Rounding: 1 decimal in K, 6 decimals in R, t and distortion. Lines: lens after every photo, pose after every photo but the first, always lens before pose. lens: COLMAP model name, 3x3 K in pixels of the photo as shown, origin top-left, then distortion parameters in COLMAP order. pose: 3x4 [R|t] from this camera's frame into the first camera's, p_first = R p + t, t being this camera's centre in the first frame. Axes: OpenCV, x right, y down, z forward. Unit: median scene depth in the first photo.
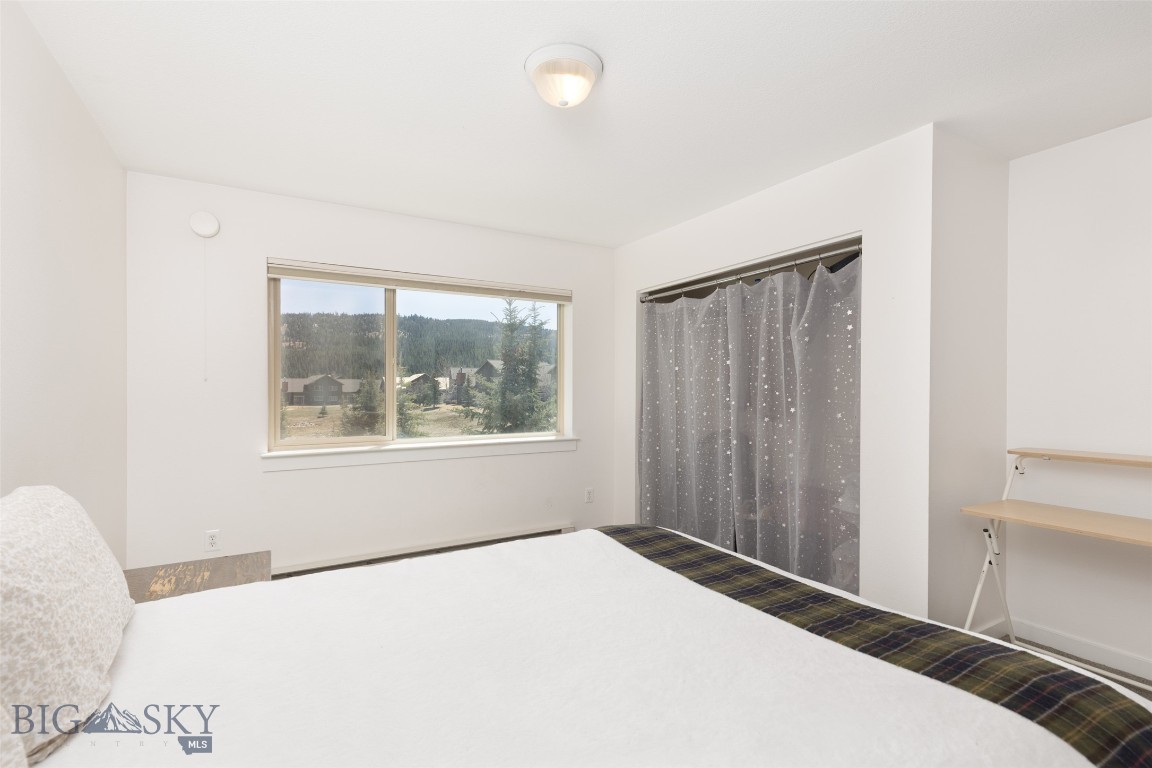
lens RADIAL K [[516.3, 0, 577.6], [0, 516.3, 389.6], [0, 0, 1]] dist [0.004104, 0.000240]
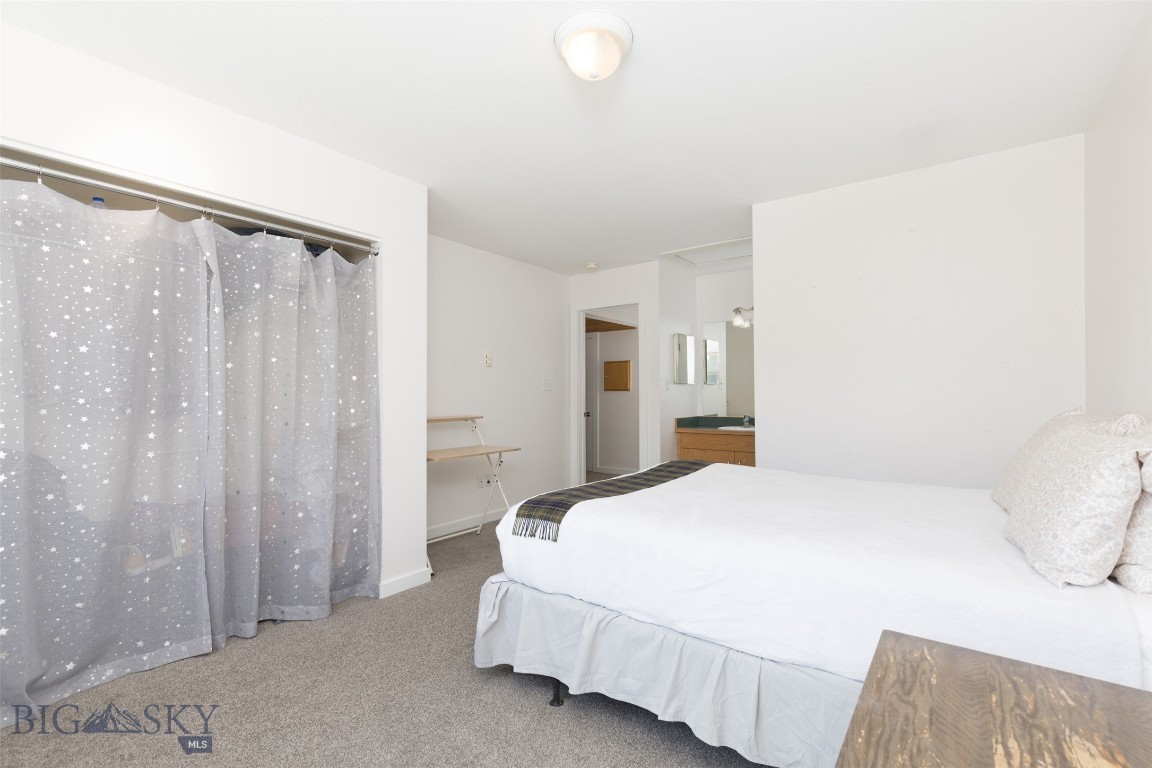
lens RADIAL K [[521.4, 0, 572.6], [0, 521.4, 388.0], [0, 0, 1]] dist [0.001961, 0.000130]
pose [[-0.374035, 0.011384, 0.927345, -0.629984], [0.000535, 0.999927, -0.012059, 0.039012], [-0.927414, -0.004015, -0.374014, 0.949340]]
